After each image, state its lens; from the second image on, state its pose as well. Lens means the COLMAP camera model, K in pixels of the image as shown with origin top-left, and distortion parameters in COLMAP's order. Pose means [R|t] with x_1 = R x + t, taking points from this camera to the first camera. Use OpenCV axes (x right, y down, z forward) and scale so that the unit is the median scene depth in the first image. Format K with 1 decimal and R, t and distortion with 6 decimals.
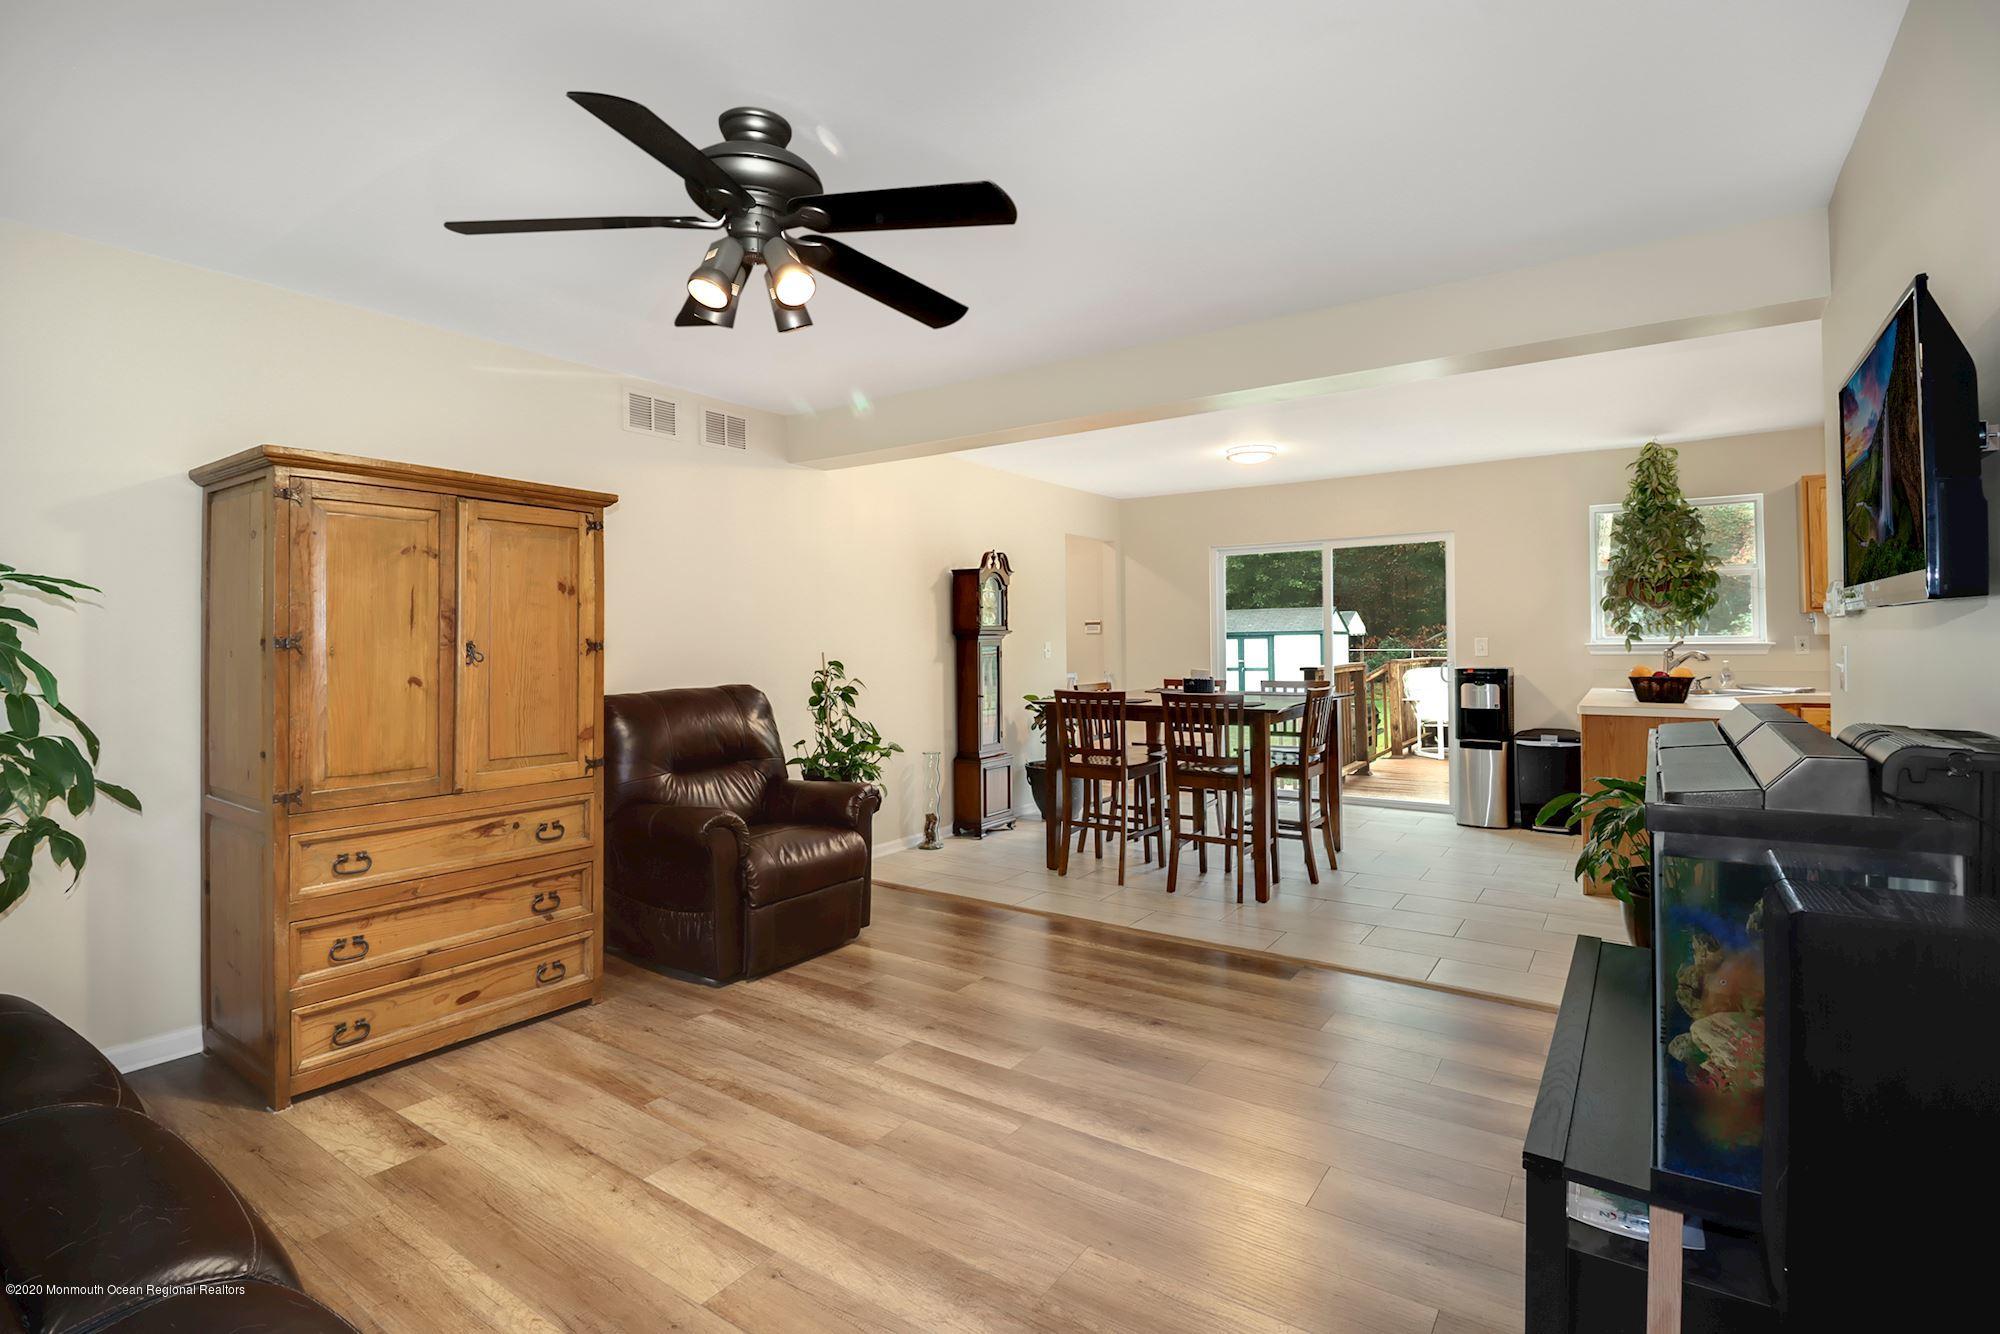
lens RADIAL K [[924.2, 0, 995.1], [0, 924.2, 658.3], [0, 0, 1]] dist [-0.018452, -0.003614]
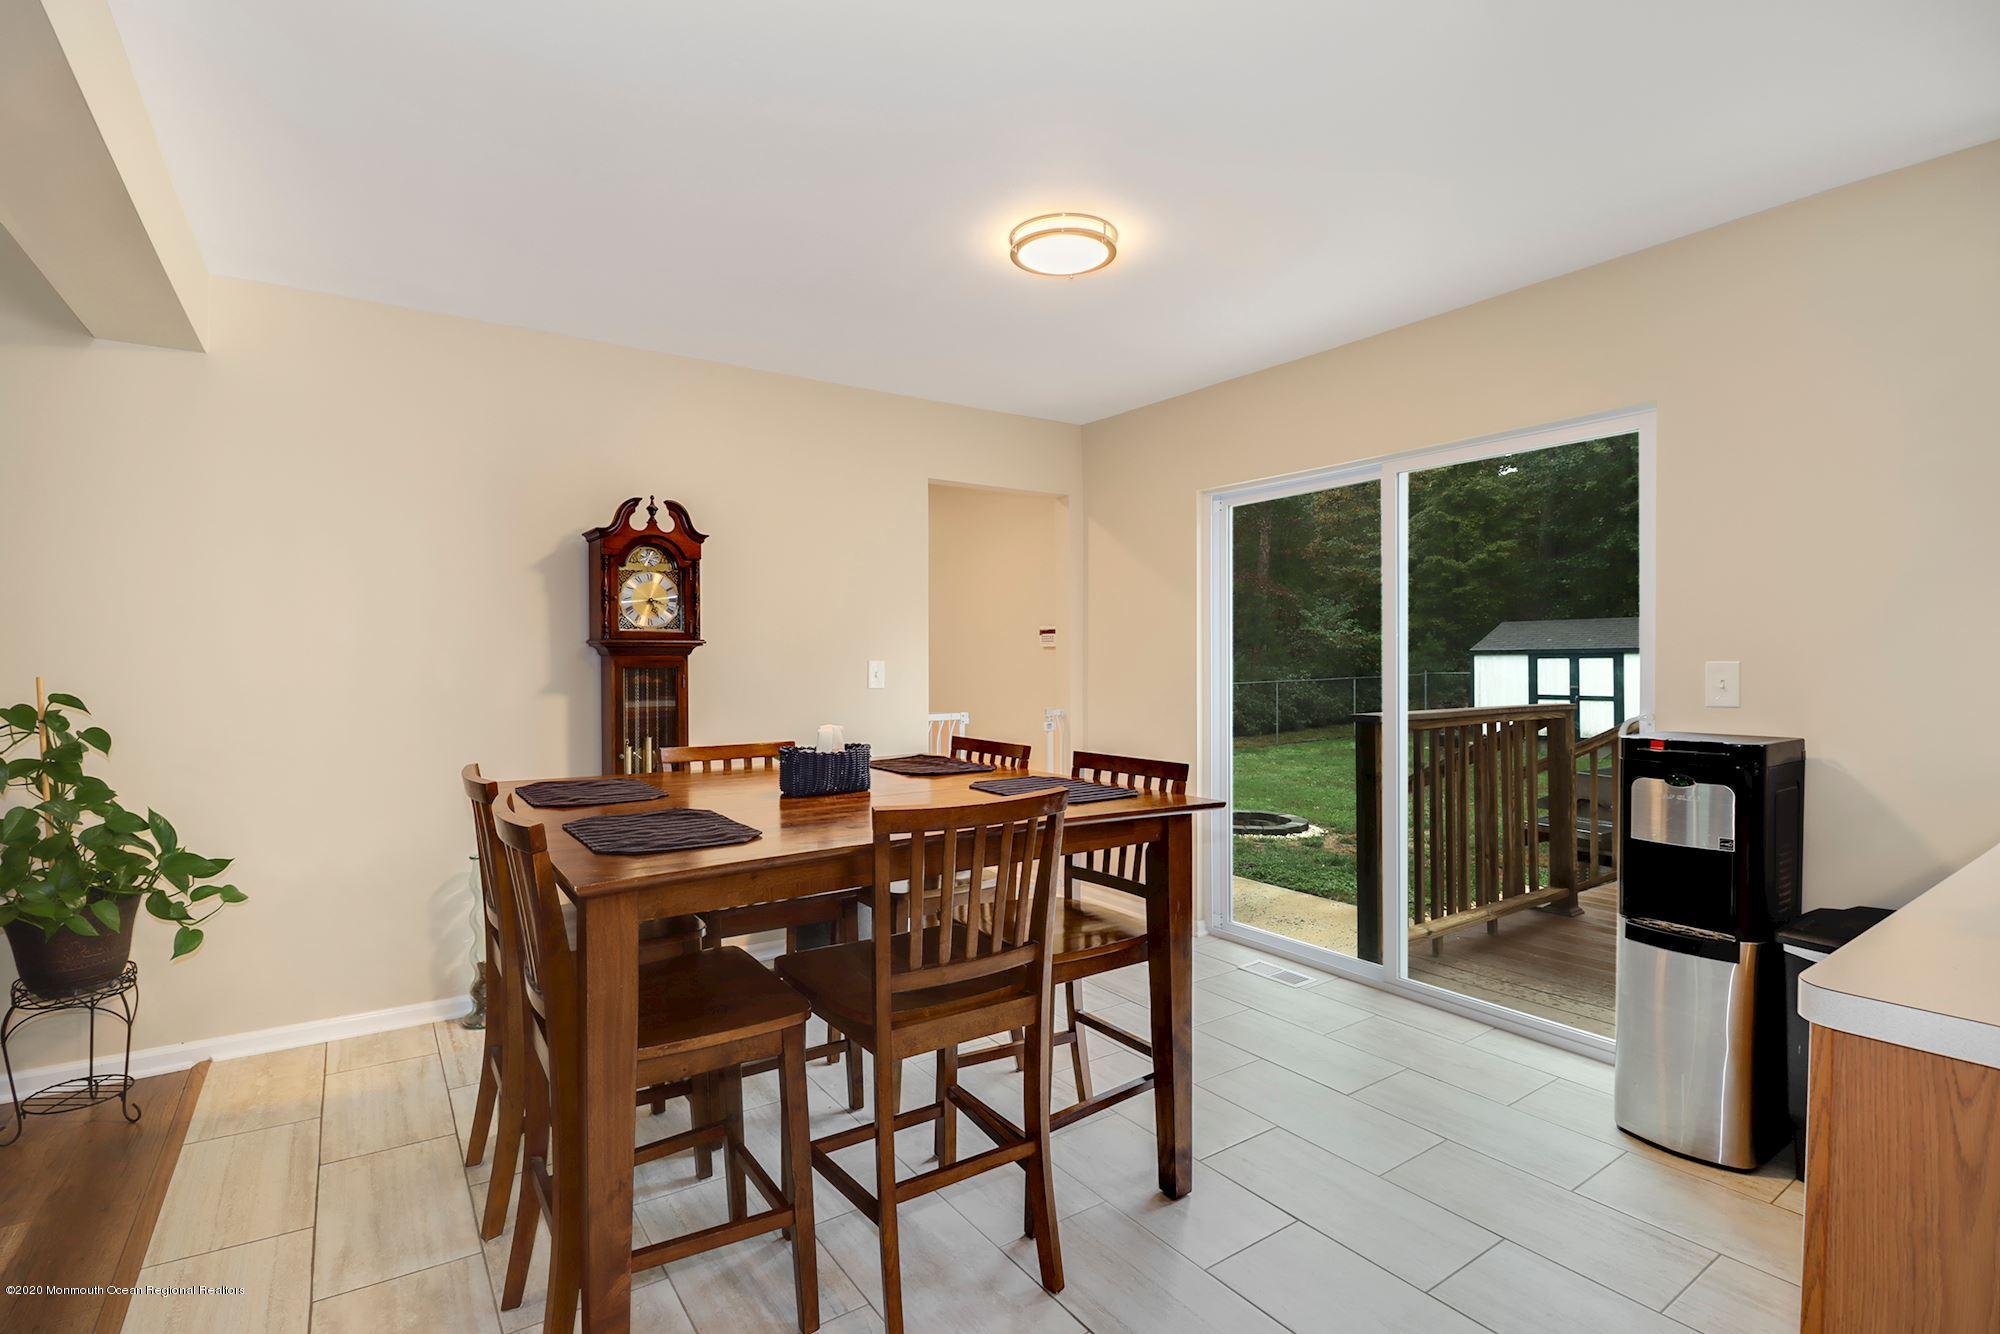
lens RADIAL K [[924.2, 0, 1012.8], [0, 924.2, 679.8], [0, 0, 1]] dist [-0.018452, -0.003614]
pose [[0.938763, 0.015467, -0.344215, 0.363597], [-0.013701, 0.999878, 0.007561, -0.011460], [0.344290, -0.002382, 0.938860, 0.503518]]
